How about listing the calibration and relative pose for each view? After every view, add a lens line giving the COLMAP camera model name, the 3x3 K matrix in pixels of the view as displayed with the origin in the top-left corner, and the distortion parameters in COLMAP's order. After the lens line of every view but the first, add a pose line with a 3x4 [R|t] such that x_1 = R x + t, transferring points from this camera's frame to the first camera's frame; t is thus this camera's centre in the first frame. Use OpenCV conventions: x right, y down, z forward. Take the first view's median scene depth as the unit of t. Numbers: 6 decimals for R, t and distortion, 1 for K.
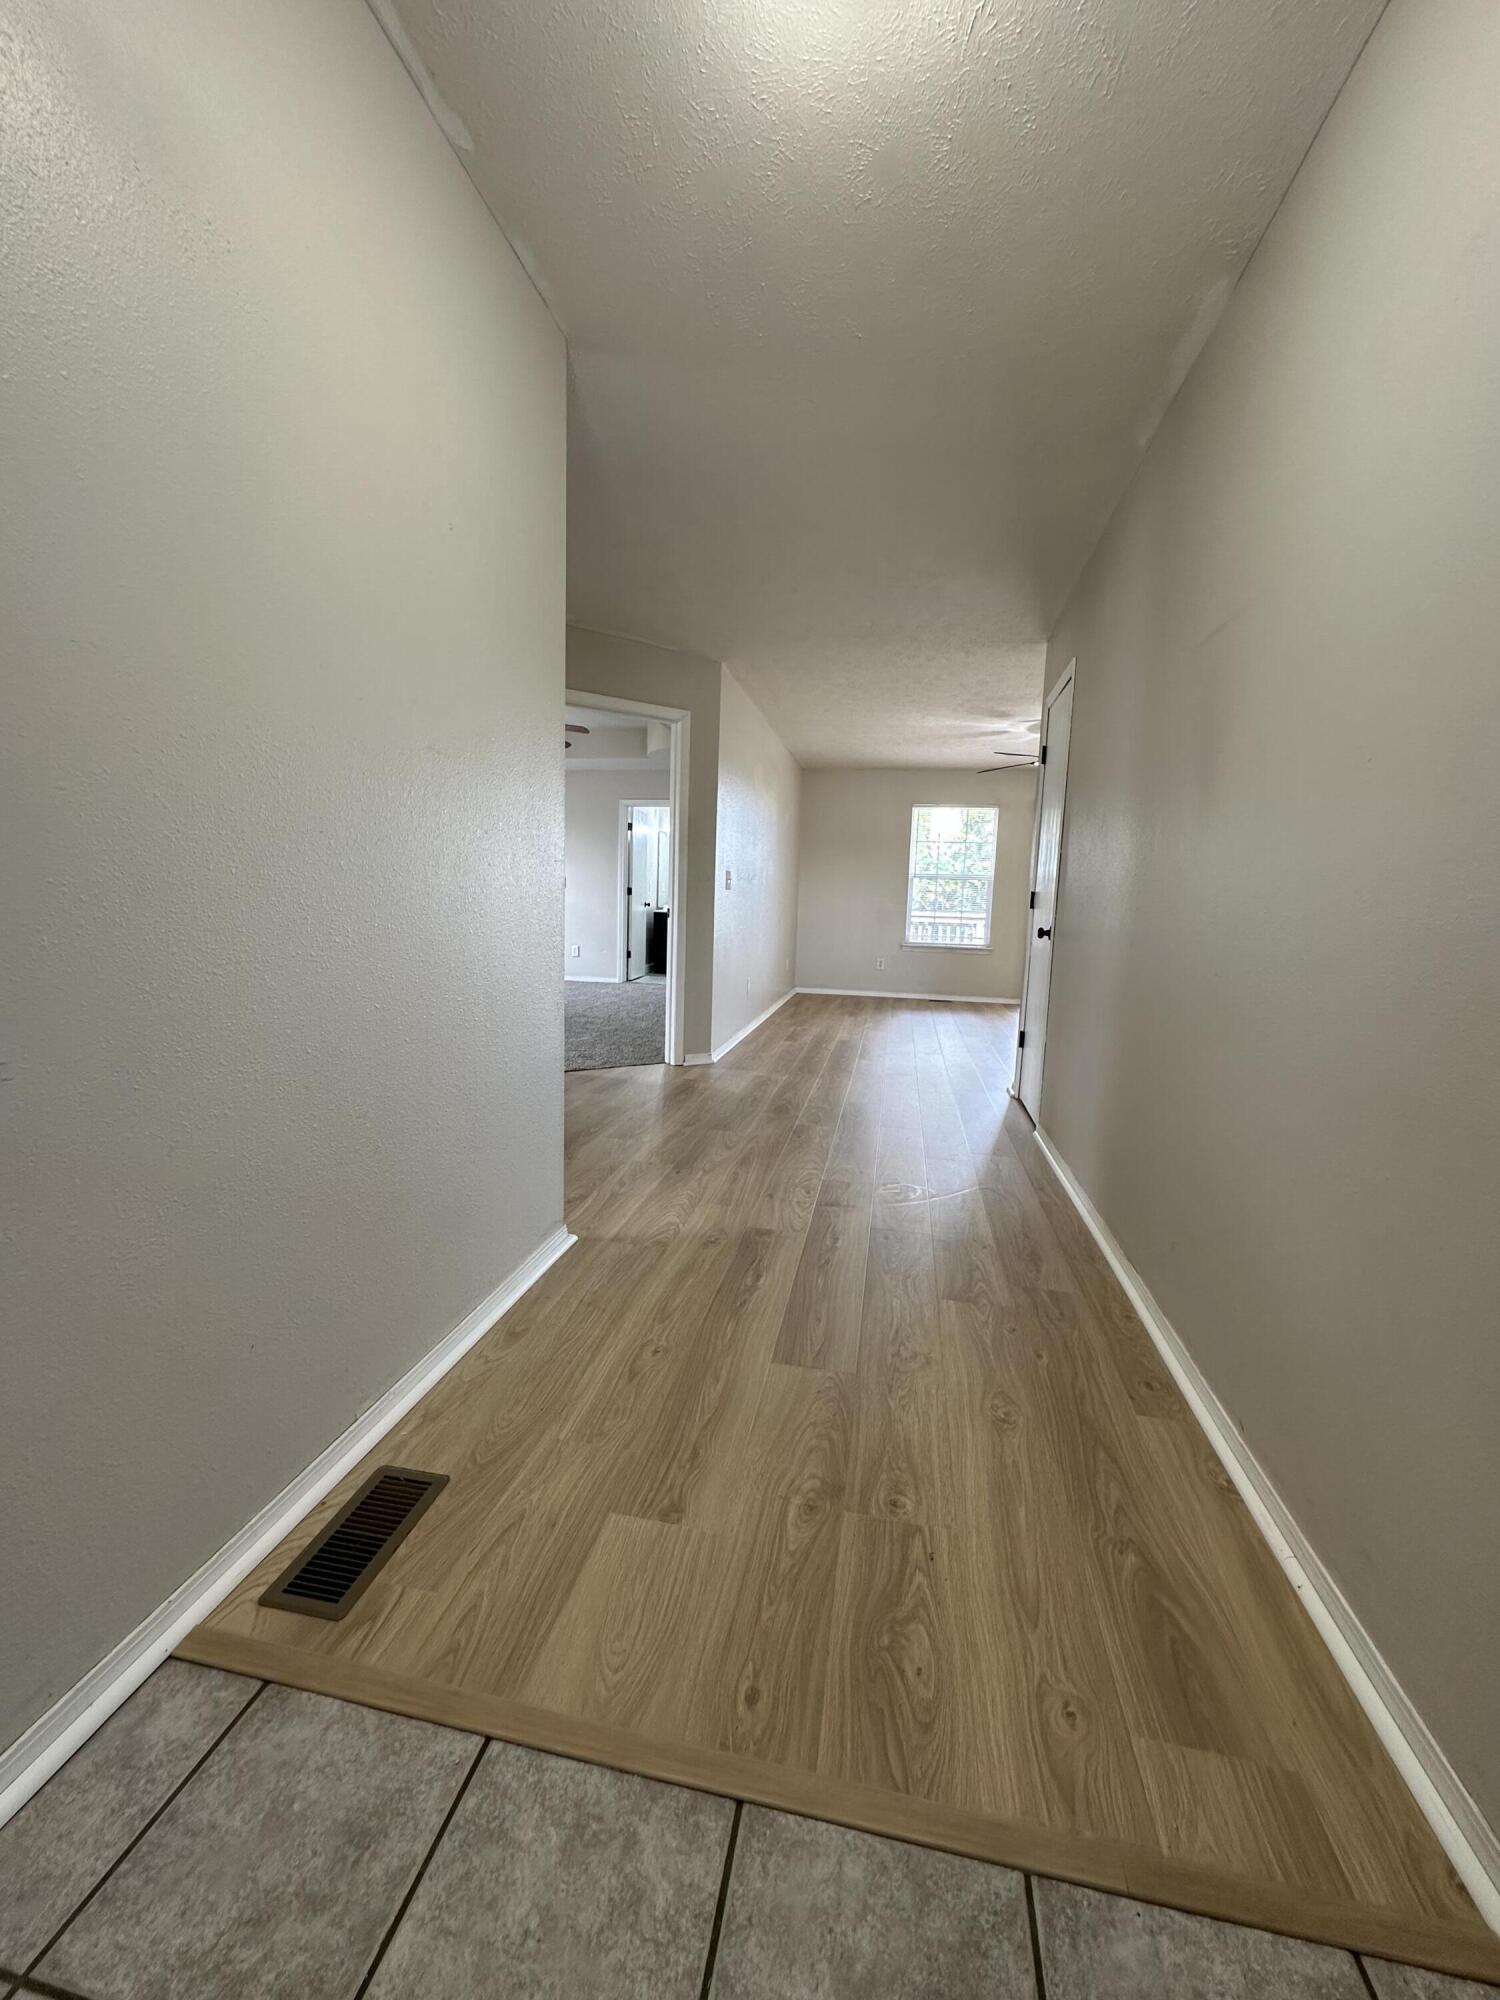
lens RADIAL K [[793.3, 0, 746.1], [0, 793.3, 1002.6], [0, 0, 1]] dist [-0.003879, 0.000865]
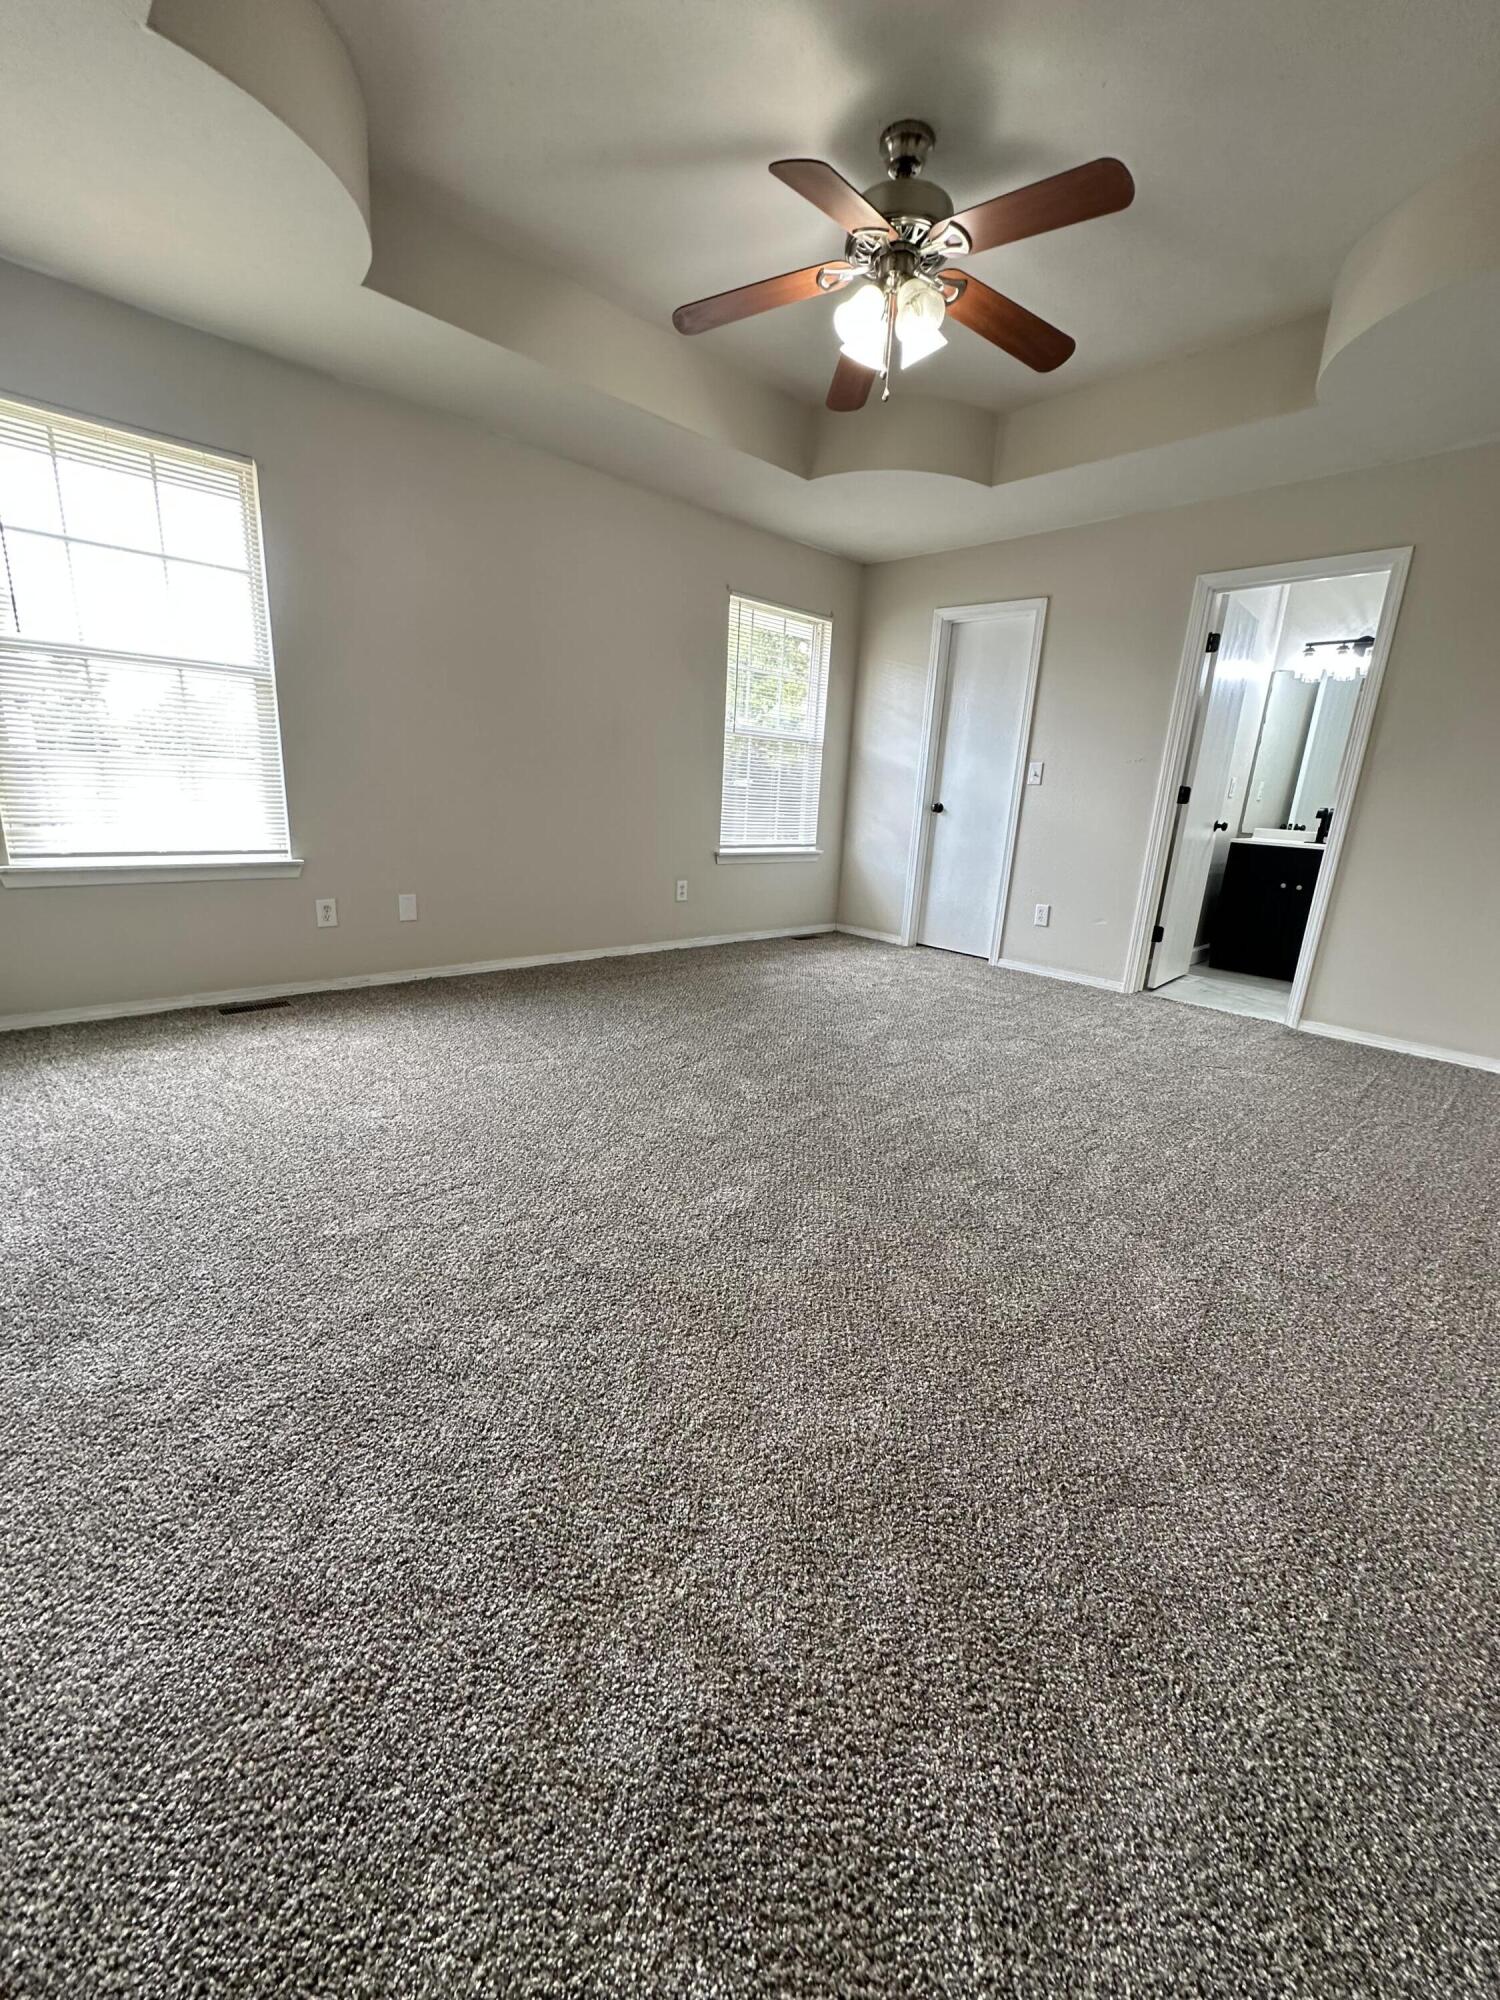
lens RADIAL K [[793.3, 0, 744.8], [0, 793.3, 1007.8], [0, 0, 1]] dist [-0.003879, 0.000865]
pose [[0.802253, 0.168477, -0.572717, -0.069330], [-0.105777, 0.984288, 0.141380, -0.058368], [0.587538, -0.052843, 0.807469, 0.483087]]
